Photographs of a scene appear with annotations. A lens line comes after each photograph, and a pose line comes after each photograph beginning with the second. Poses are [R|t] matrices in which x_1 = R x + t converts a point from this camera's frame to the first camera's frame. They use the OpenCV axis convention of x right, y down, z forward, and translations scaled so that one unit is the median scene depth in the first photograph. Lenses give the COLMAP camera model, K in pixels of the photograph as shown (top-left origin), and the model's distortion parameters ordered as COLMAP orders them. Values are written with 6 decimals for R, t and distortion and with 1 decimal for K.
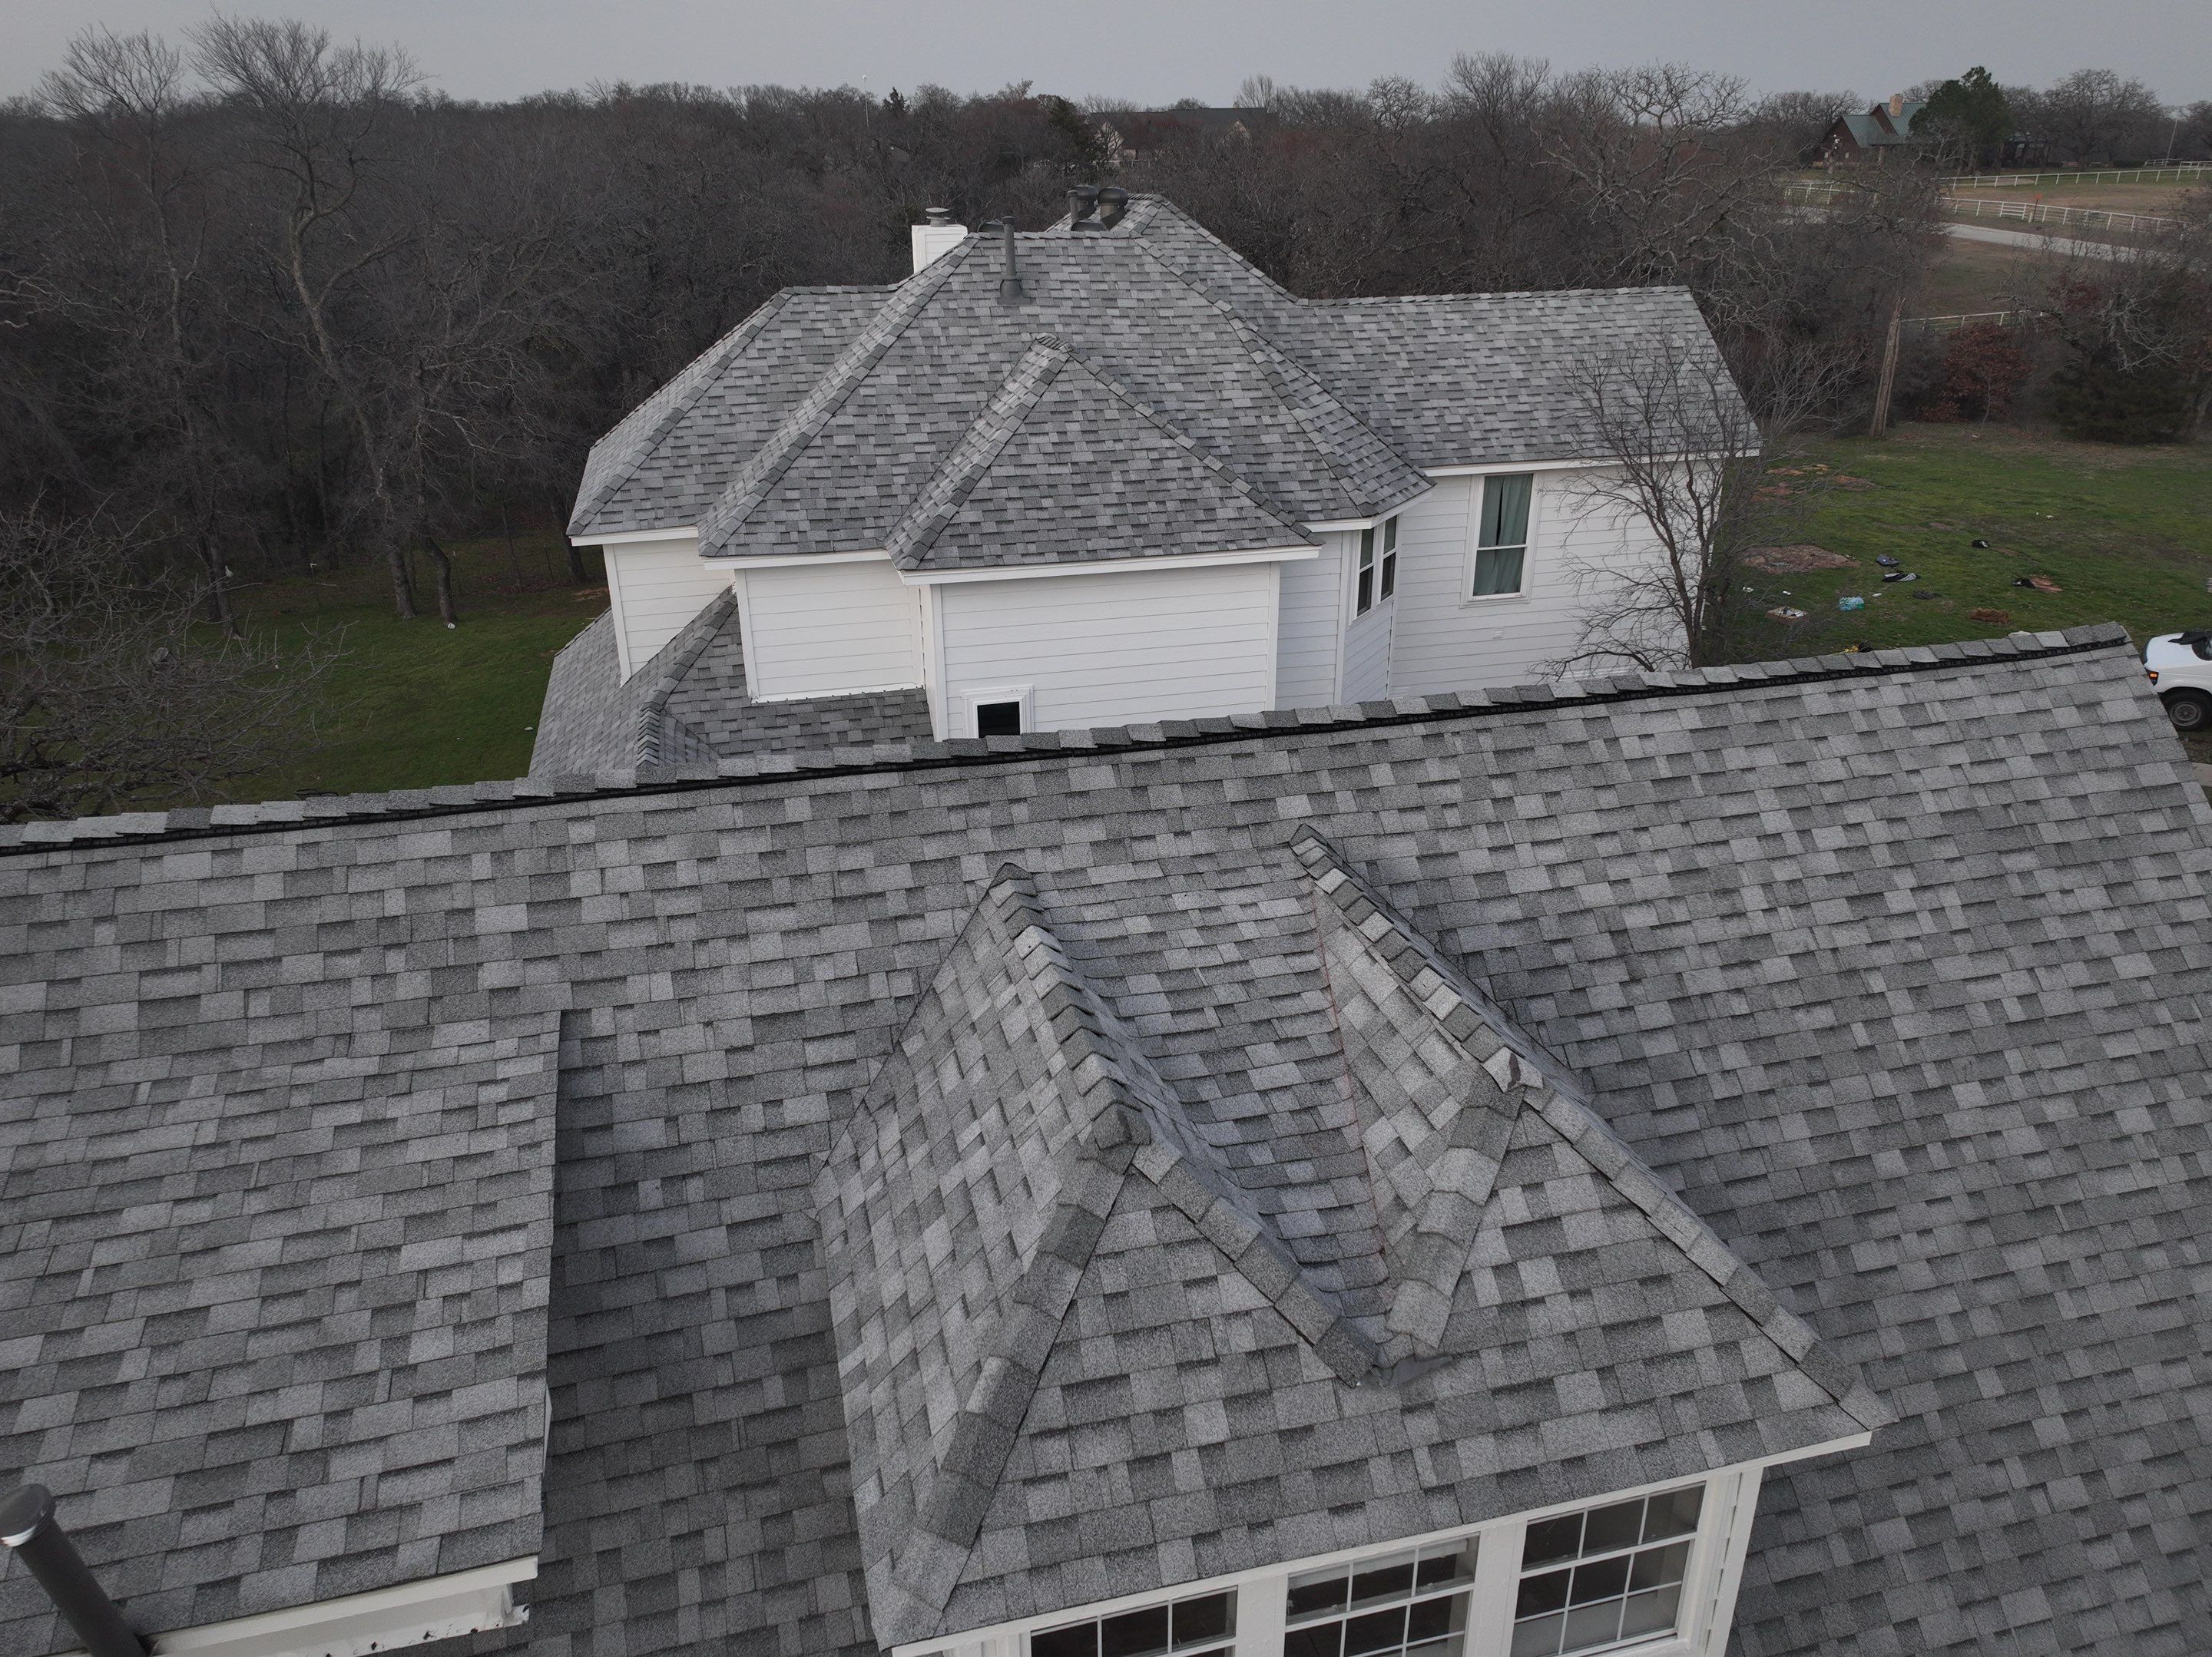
lens RADIAL K [[1547.9, 0, 1102.4], [0, 1547.9, 828.2], [0, 0, 1]] dist [-0.001641, 0.020608]
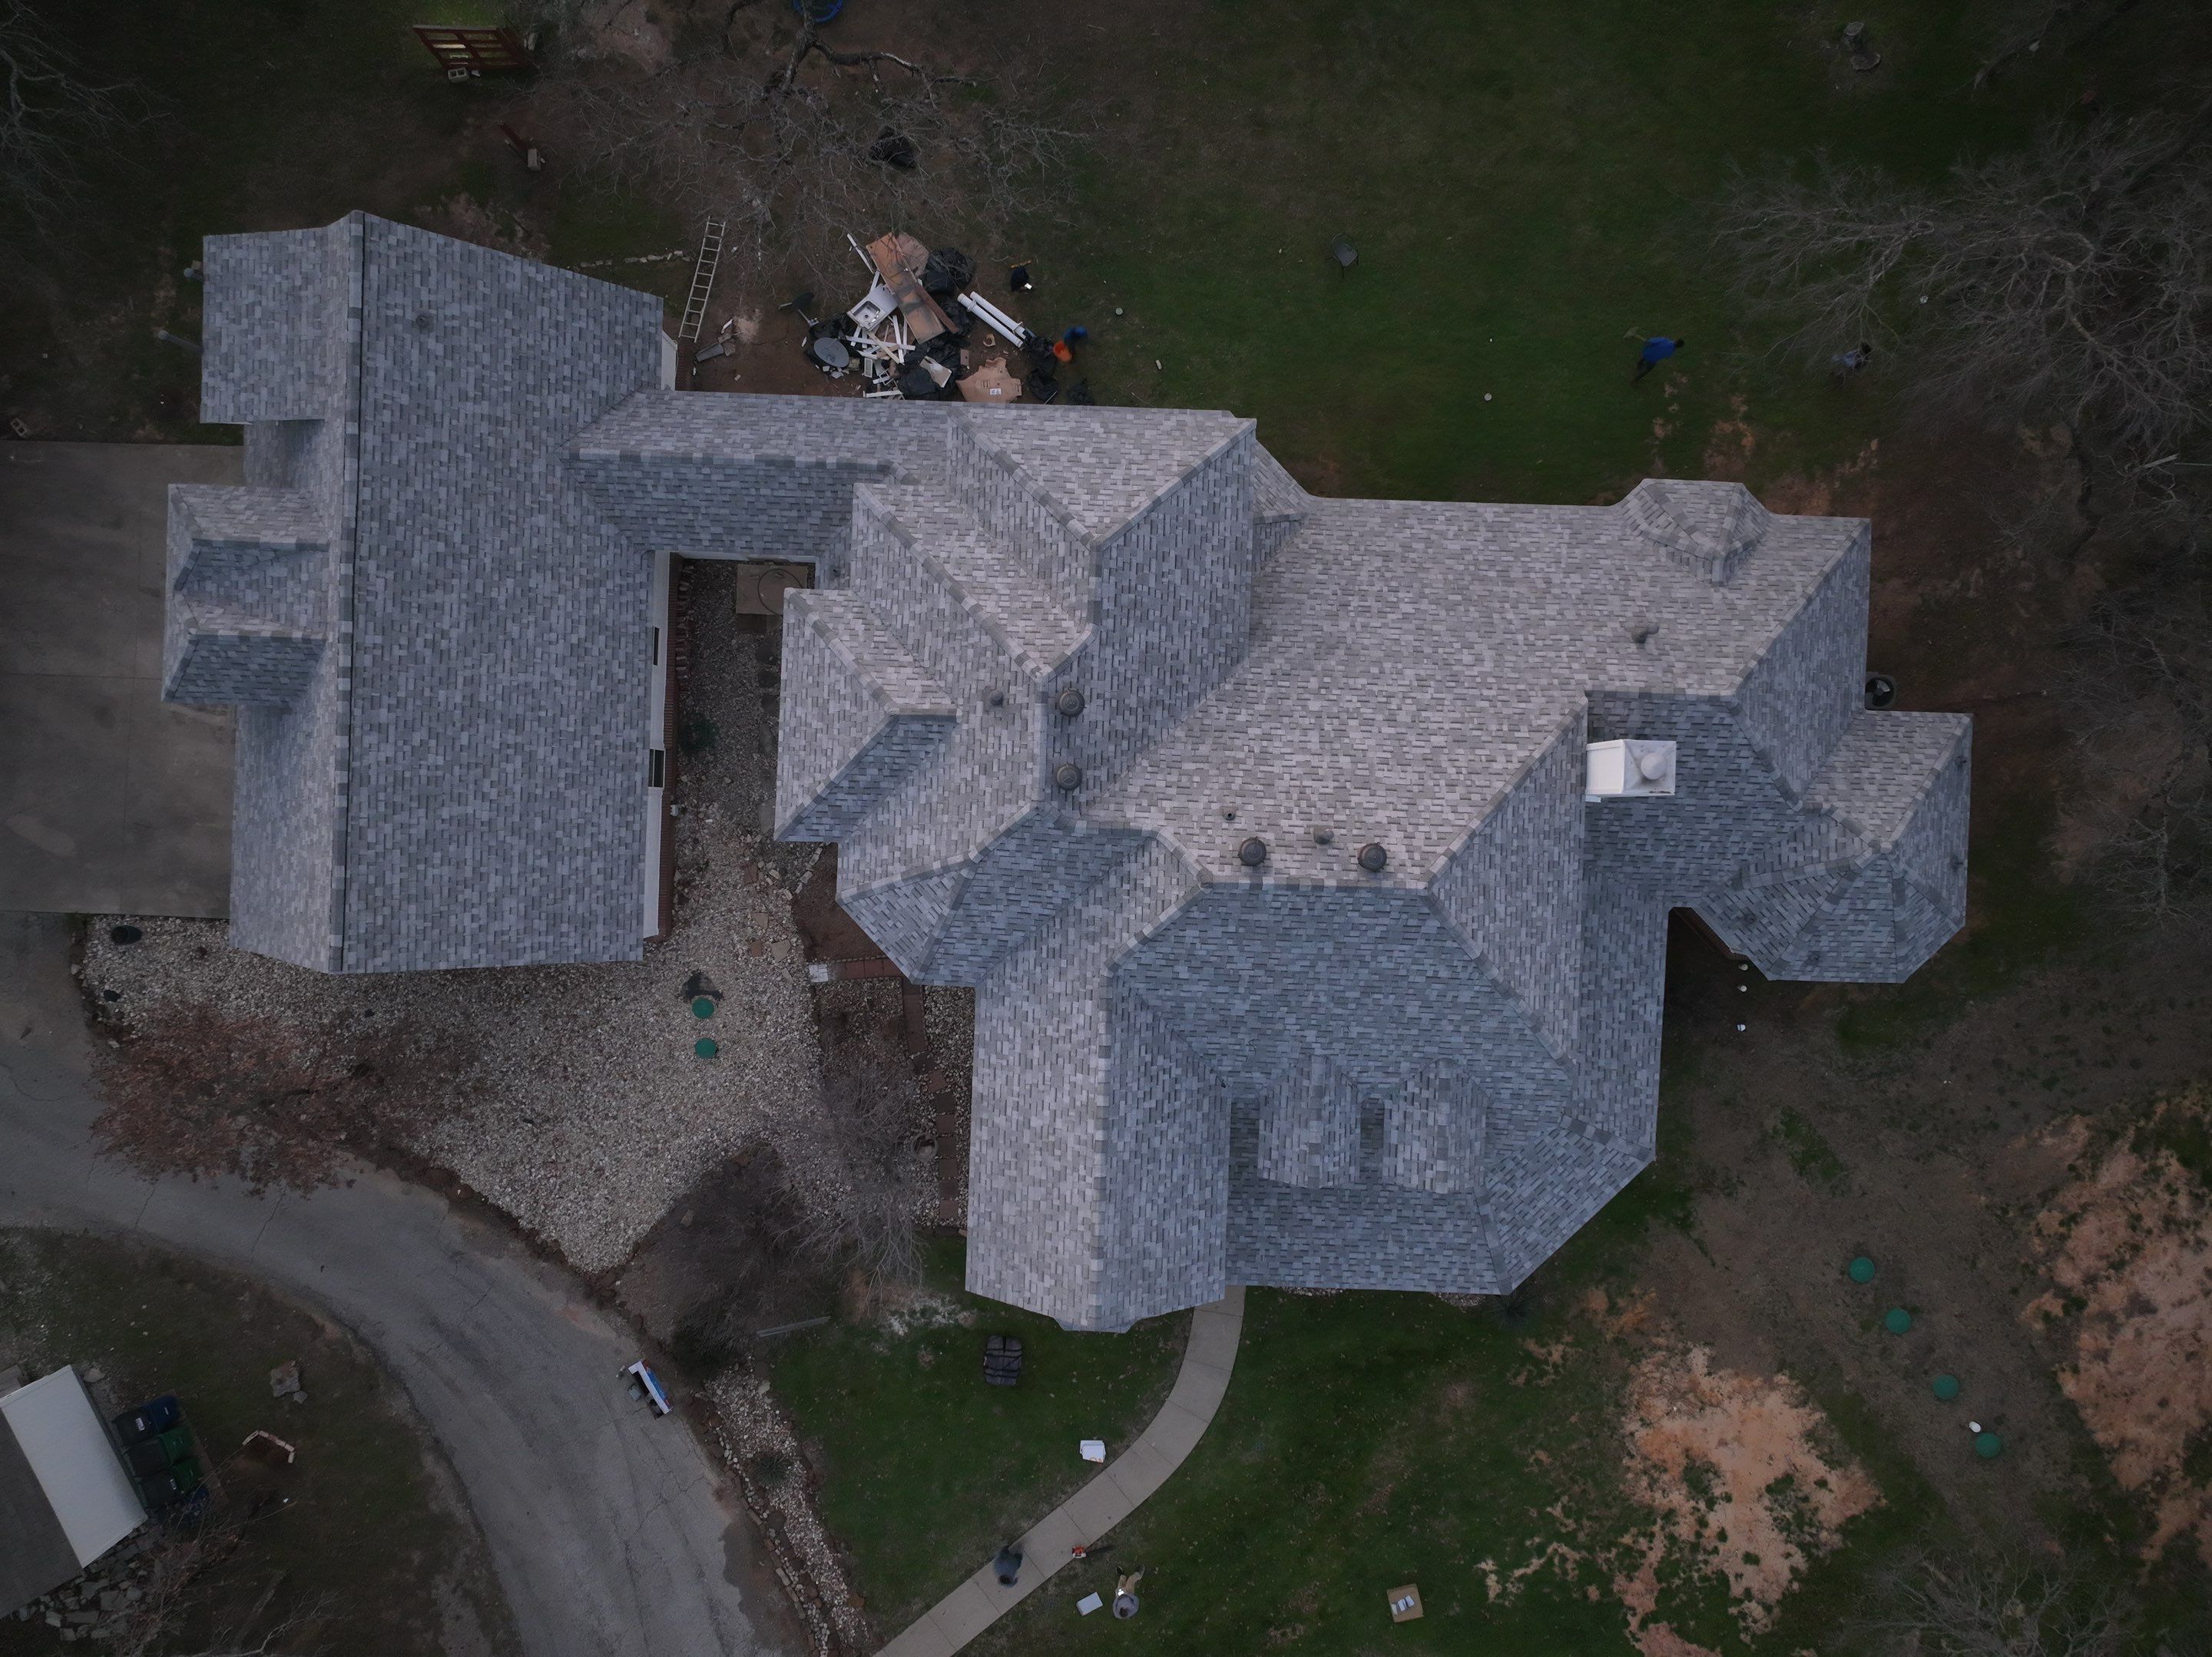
lens RADIAL K [[1547.9, 0, 1107.1], [0, 1547.9, 817.8], [0, 0, 1]] dist [-0.001641, 0.020608]
pose [[-0.279176, 0.960136, 0.014149, -0.004301], [-0.390742, -0.127050, 0.911690, -1.702787], [0.877144, 0.248994, 0.410635, 0.564120]]
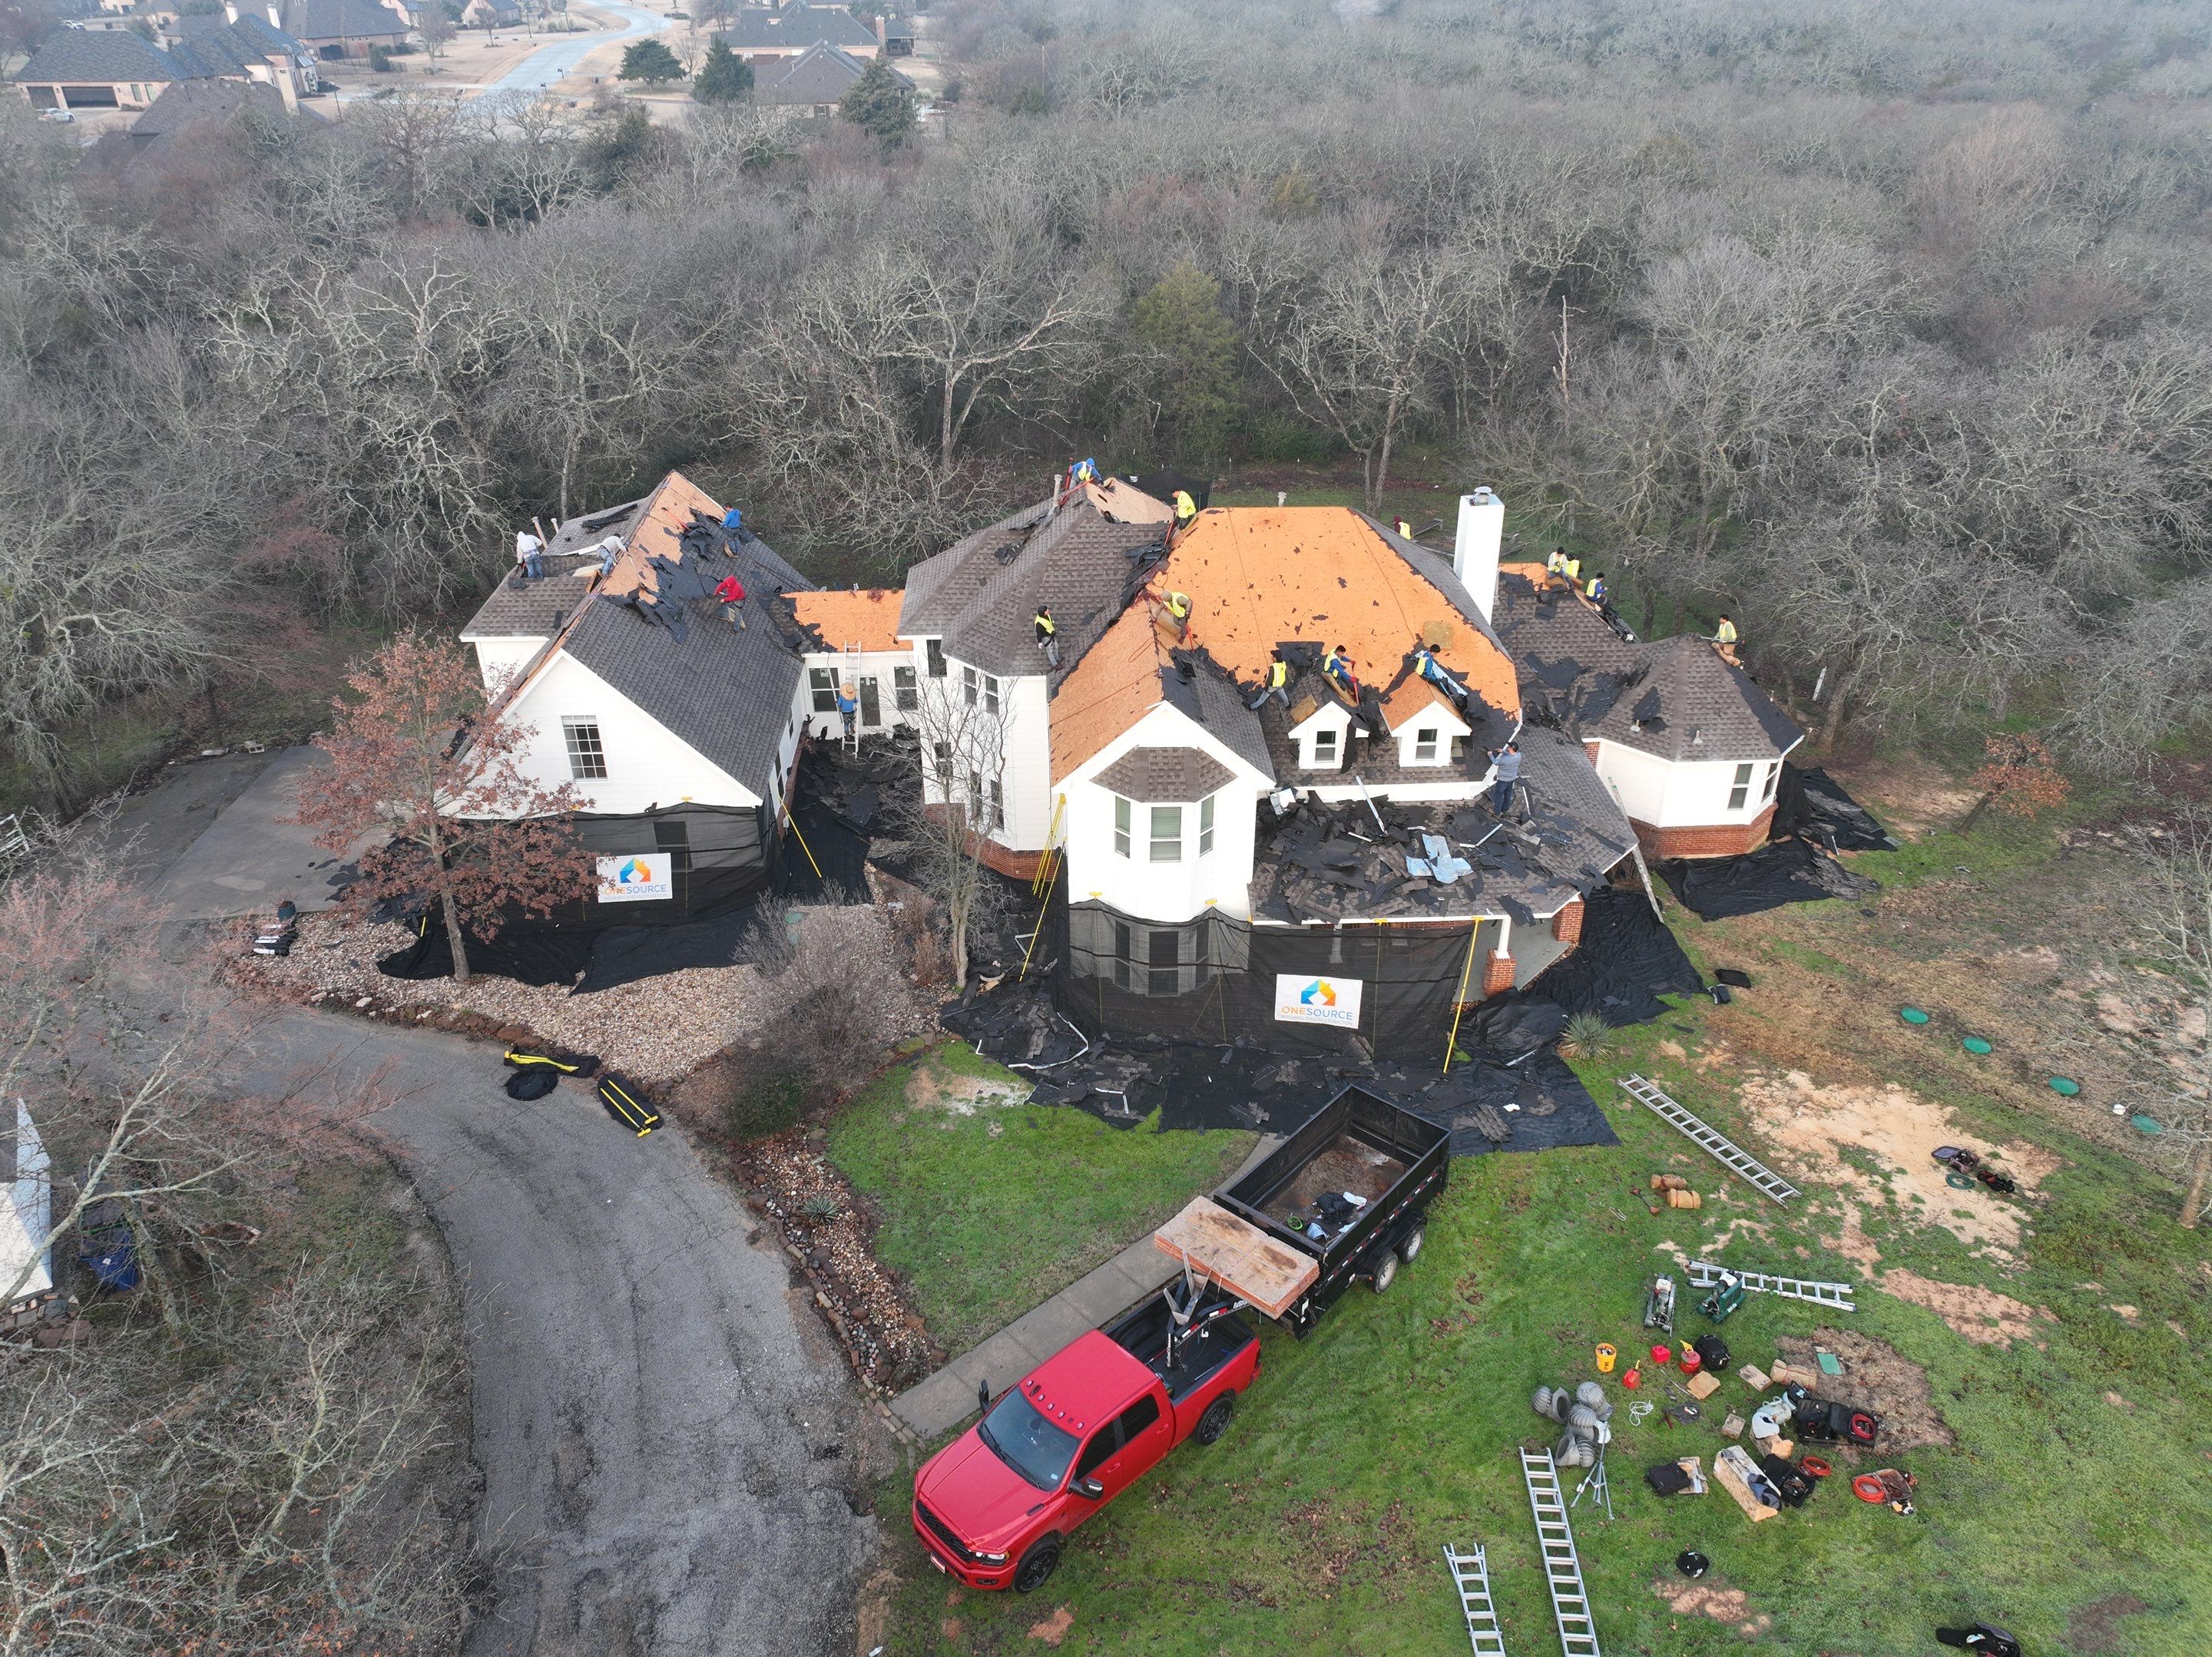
lens RADIAL K [[1547.9, 0, 1107.8], [0, 1547.9, 818.0], [0, 0, 1]] dist [-0.001641, 0.020608]
pose [[-0.202296, 0.501429, -0.841217, 1.995089], [-0.392604, 0.745406, 0.538732, -1.236184], [0.897184, 0.439248, 0.046070, 1.189930]]
